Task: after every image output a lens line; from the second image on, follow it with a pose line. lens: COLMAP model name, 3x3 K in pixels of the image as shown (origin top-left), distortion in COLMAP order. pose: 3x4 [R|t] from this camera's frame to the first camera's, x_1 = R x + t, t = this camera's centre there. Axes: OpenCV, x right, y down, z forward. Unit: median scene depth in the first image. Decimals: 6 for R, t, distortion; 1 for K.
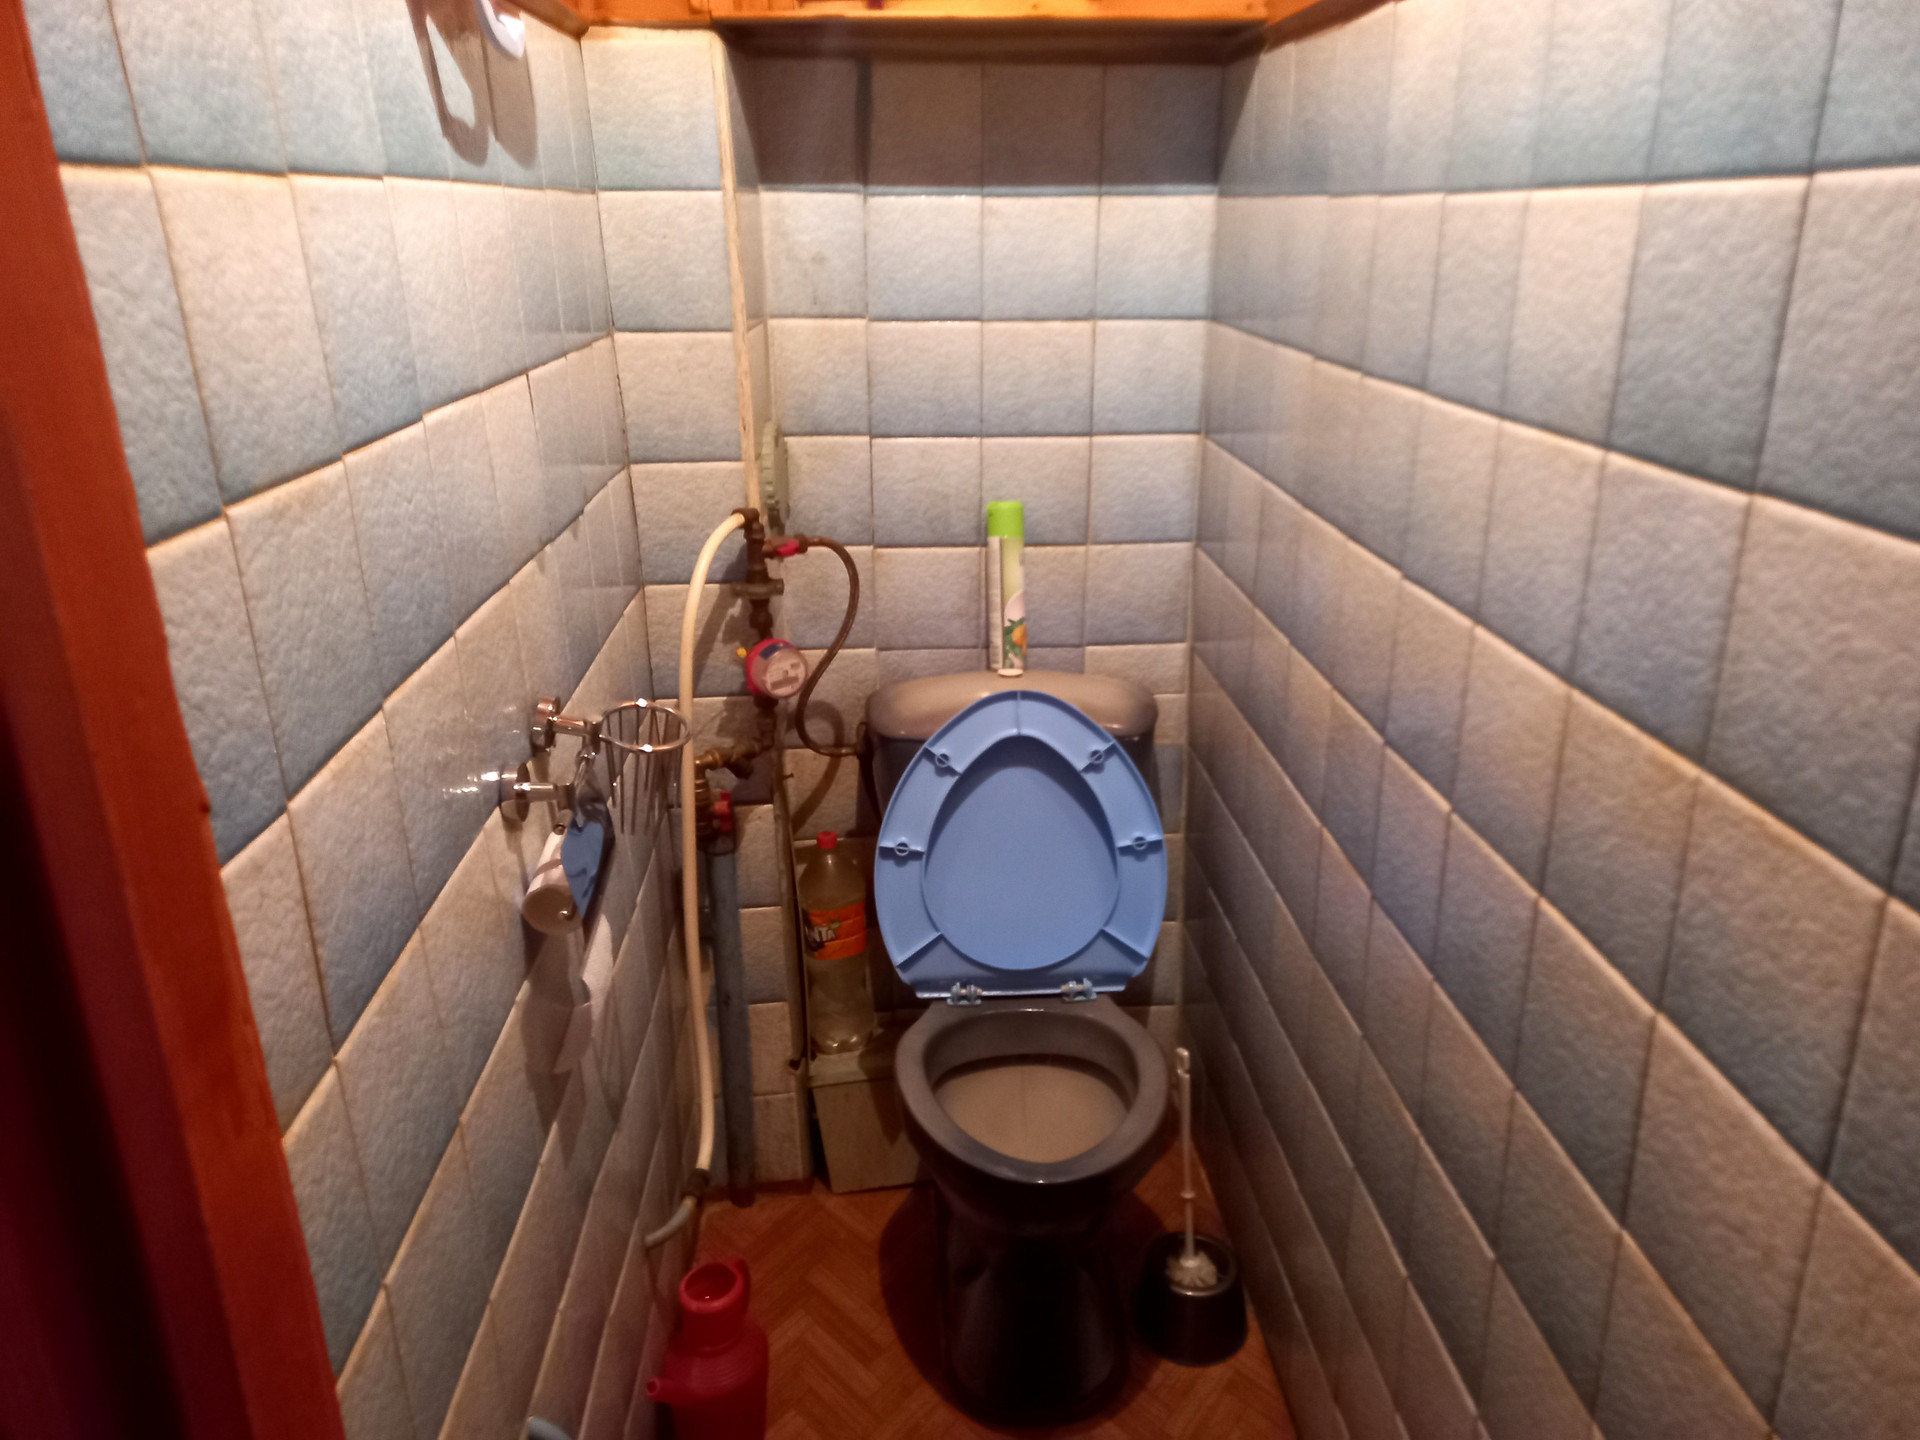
lens RADIAL K [[1414.3, 0, 961.1], [0, 1414.3, 719.6], [0, 0, 1]] dist [0.041405, -0.049551]
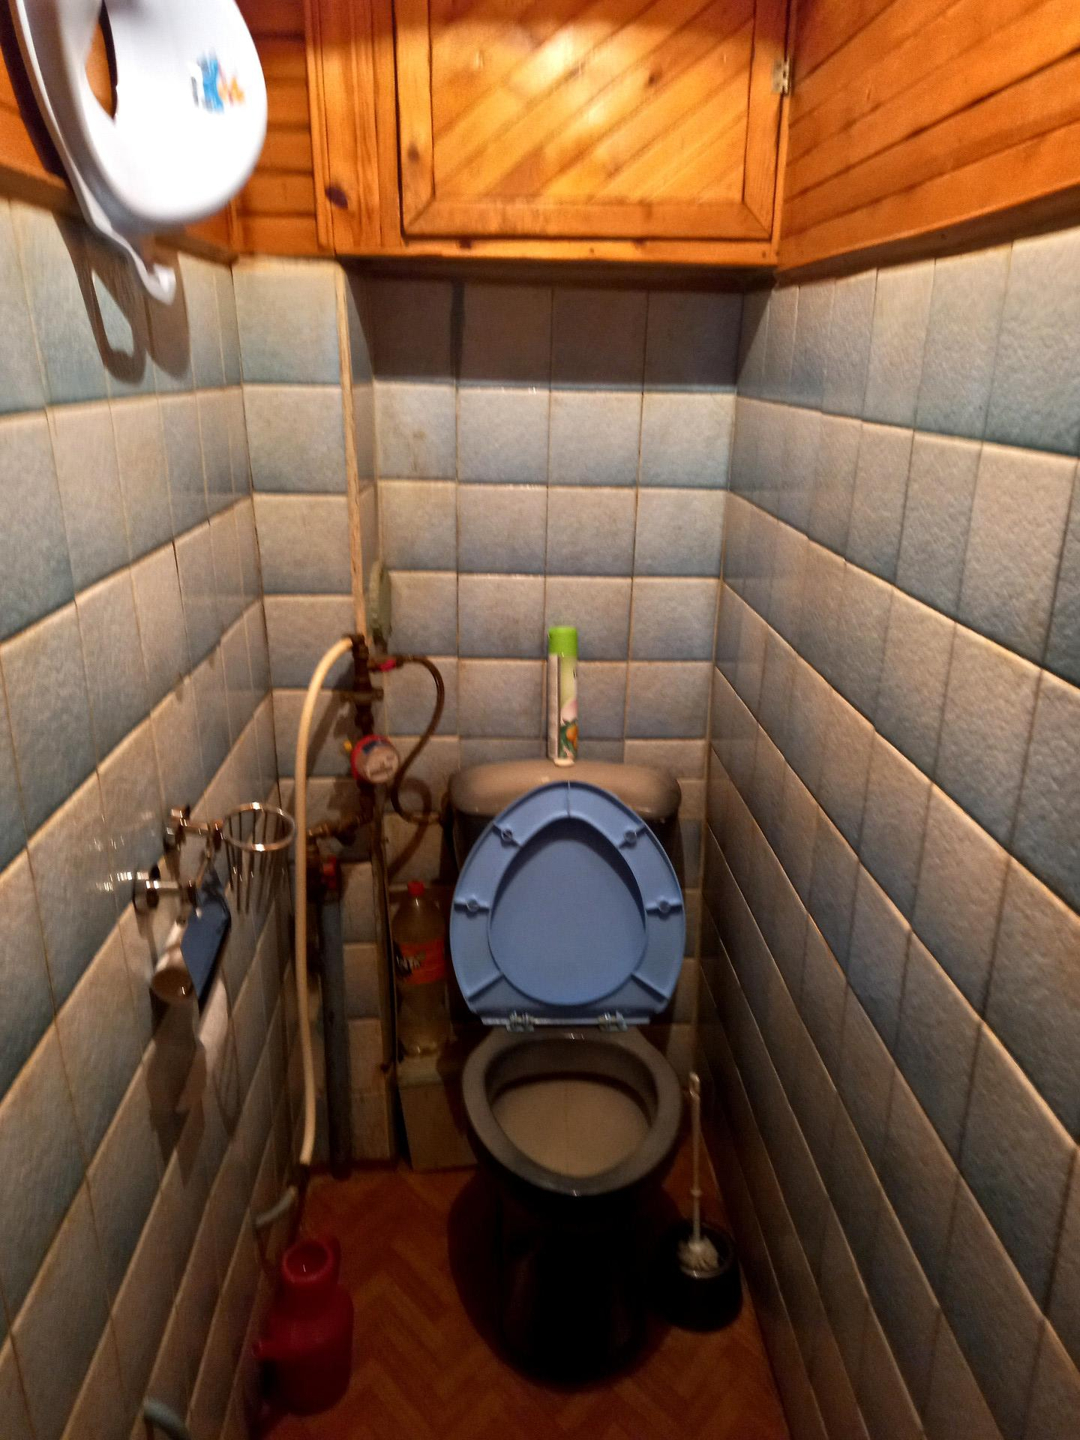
lens RADIAL K [[1060.7, 0, 550.0], [0, 1060.7, 654.3], [0, 0, 1]] dist [0.041405, -0.049551]
pose [[0.999656, 0.024945, -0.008102, 0.030419], [-0.025123, 0.999428, -0.022622, -0.118022], [0.007533, 0.022818, 0.999711, 0.064252]]
